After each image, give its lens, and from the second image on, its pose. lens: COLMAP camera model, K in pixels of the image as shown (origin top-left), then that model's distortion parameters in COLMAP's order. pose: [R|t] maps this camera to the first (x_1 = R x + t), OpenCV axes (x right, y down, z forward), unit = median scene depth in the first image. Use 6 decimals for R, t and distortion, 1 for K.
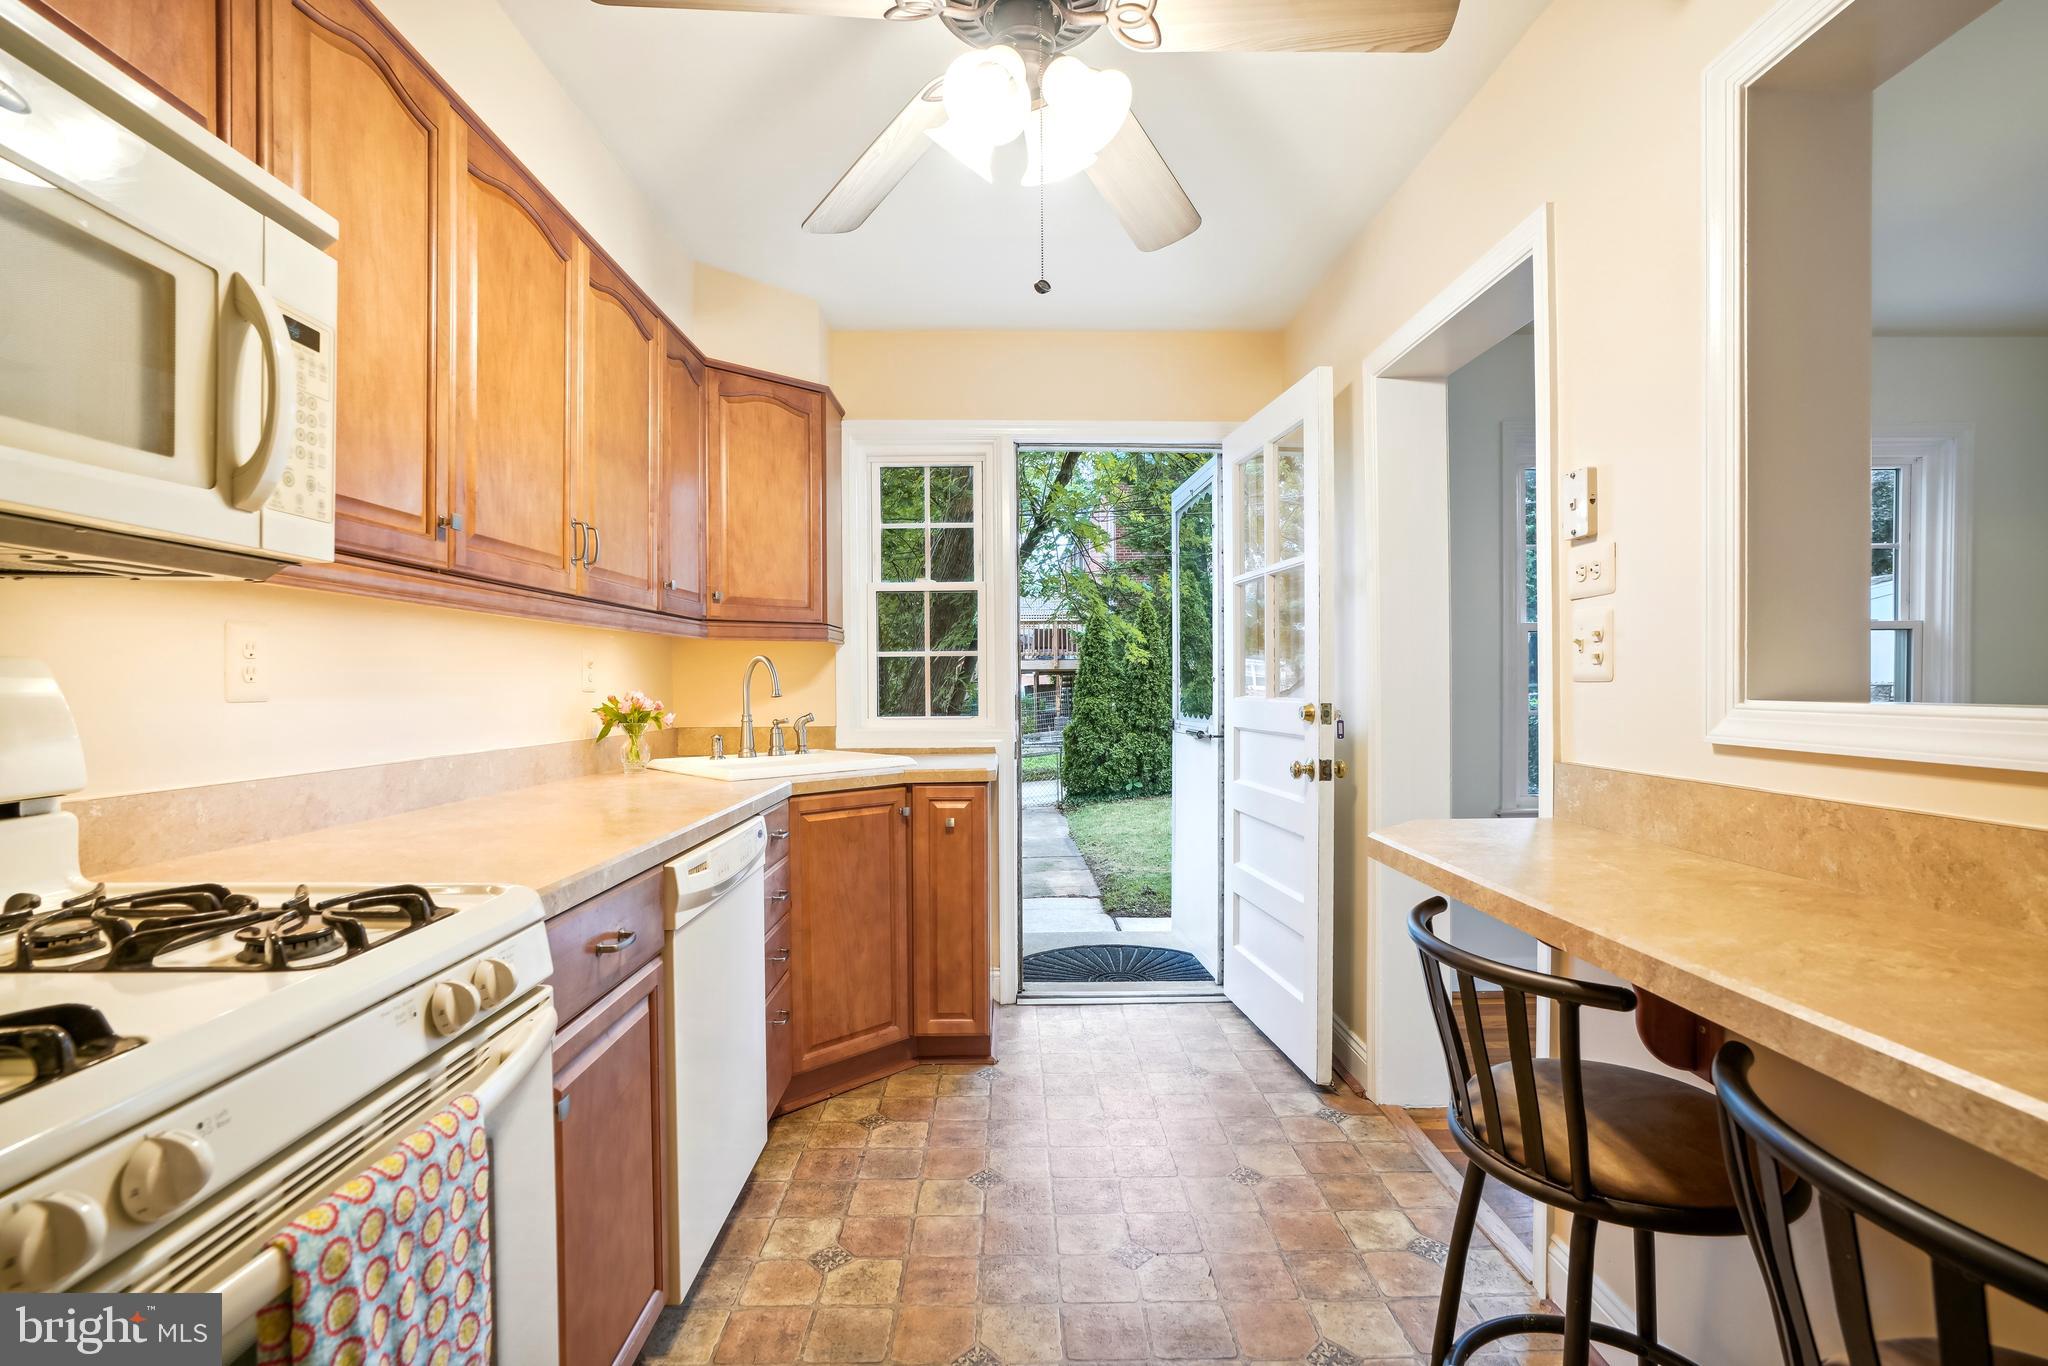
lens RADIAL K [[942.5, 0, 1021.3], [0, 942.5, 686.1], [0, 0, 1]] dist [-0.059623, 0.028613]
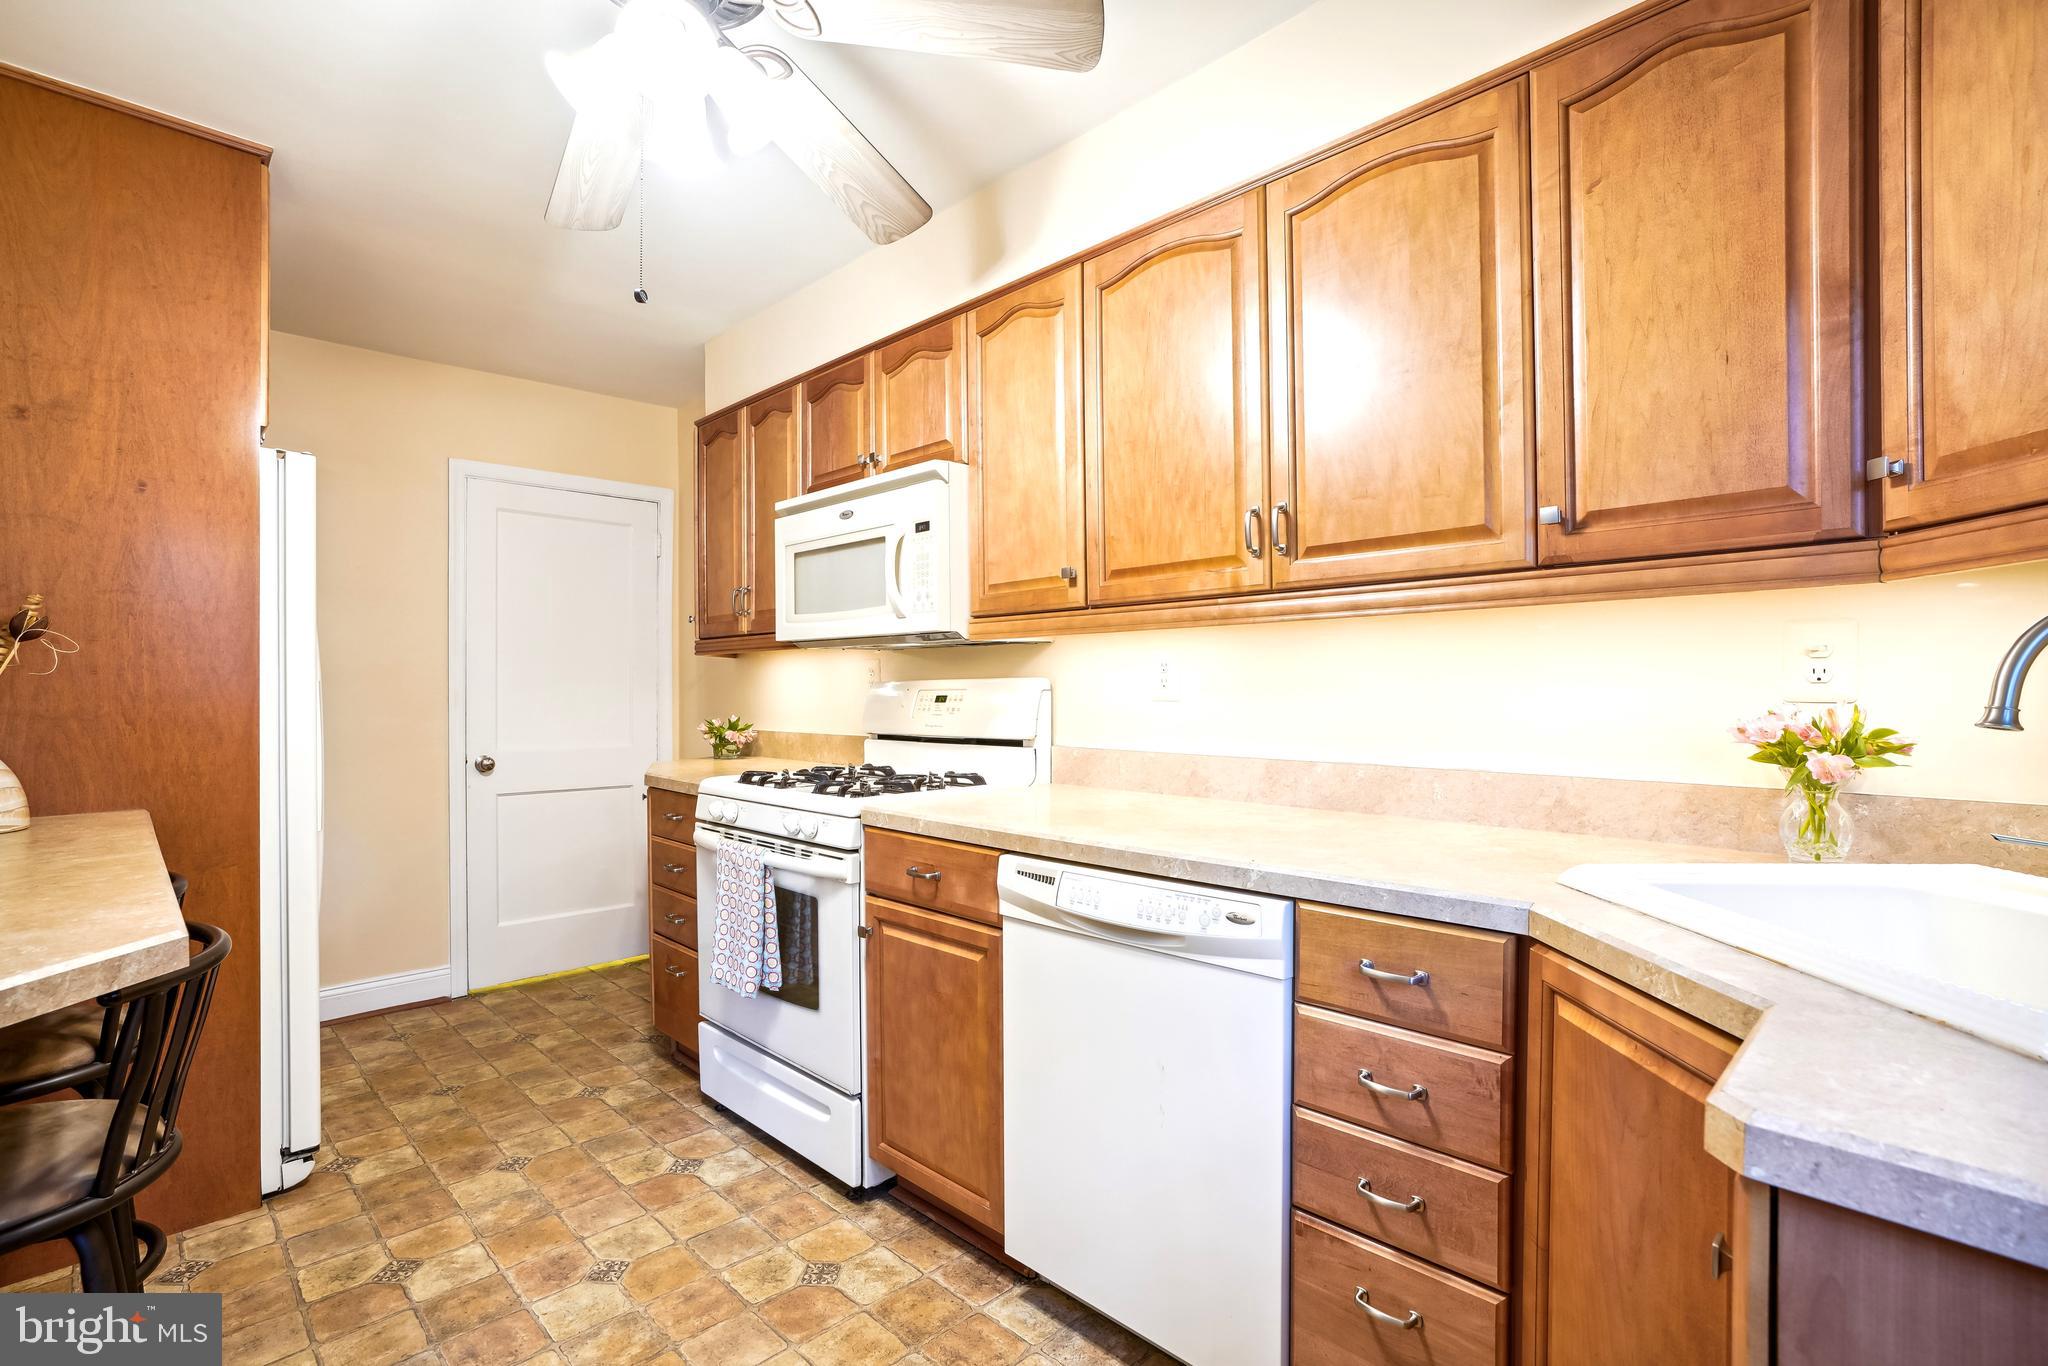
lens RADIAL K [[960.5, 0, 1024.5], [0, 960.5, 693.6], [0, 0, 1]] dist [-0.035496, 0.000239]
pose [[-0.721083, 0.009867, -0.692778, 0.258836], [0.004509, 0.999944, 0.009549, -0.006684], [0.692834, 0.003762, -0.721087, 1.206447]]
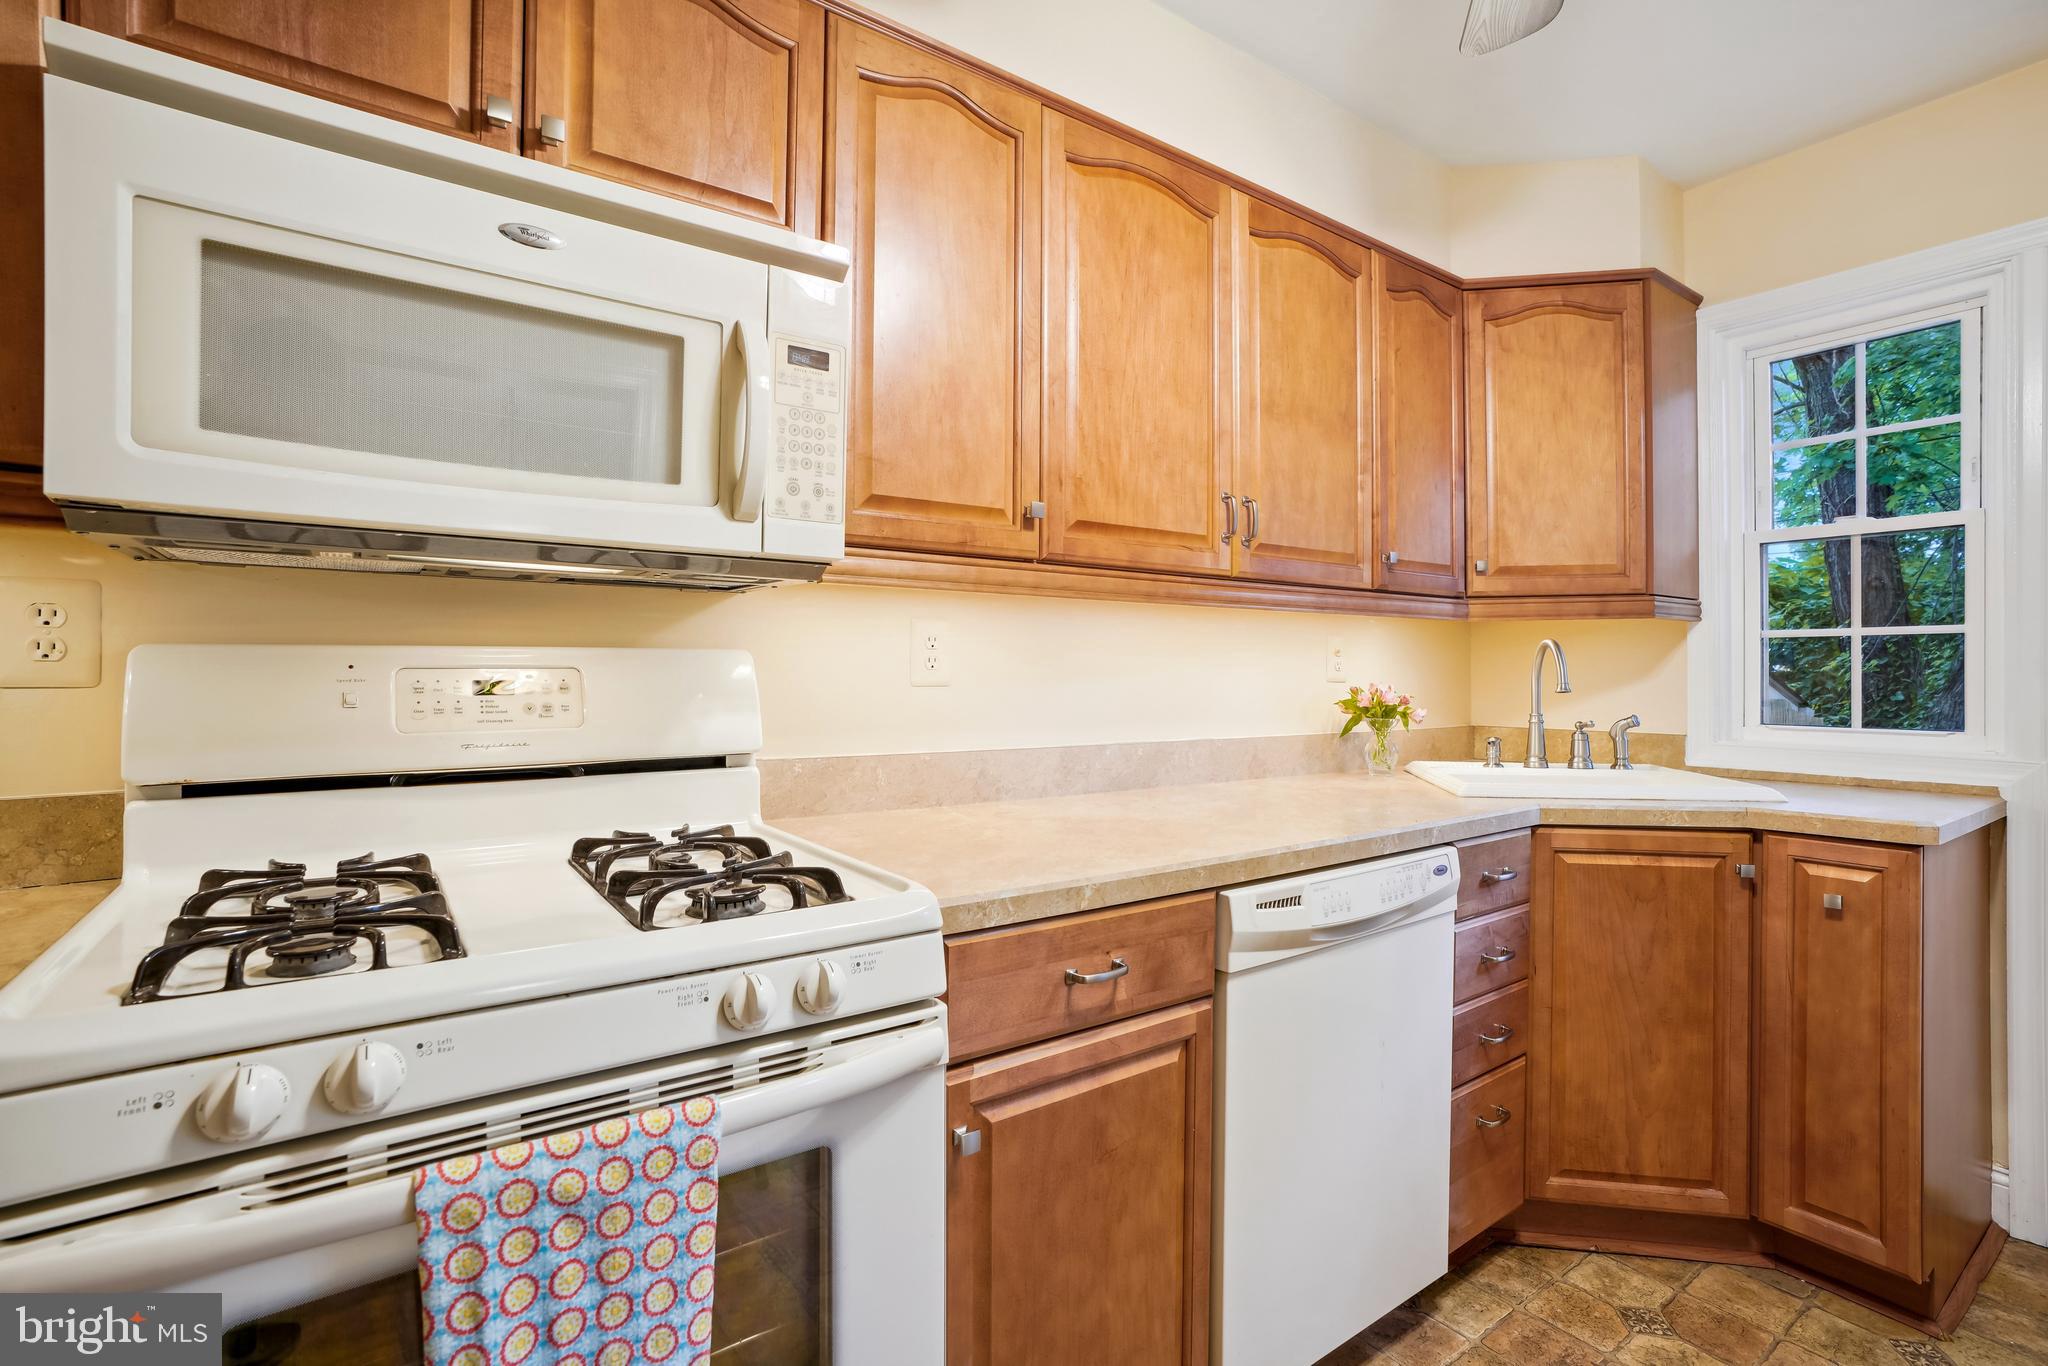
lens RADIAL K [[946.6, 0, 1024.6], [0, 946.6, 667.5], [0, 0, 1]] dist [-0.056425, 0.028907]
pose [[0.573074, 0.003339, -0.819497, 0.133614], [-0.010292, 0.999942, -0.003123, -0.002446], [0.819439, 0.010224, 0.573076, 0.244414]]
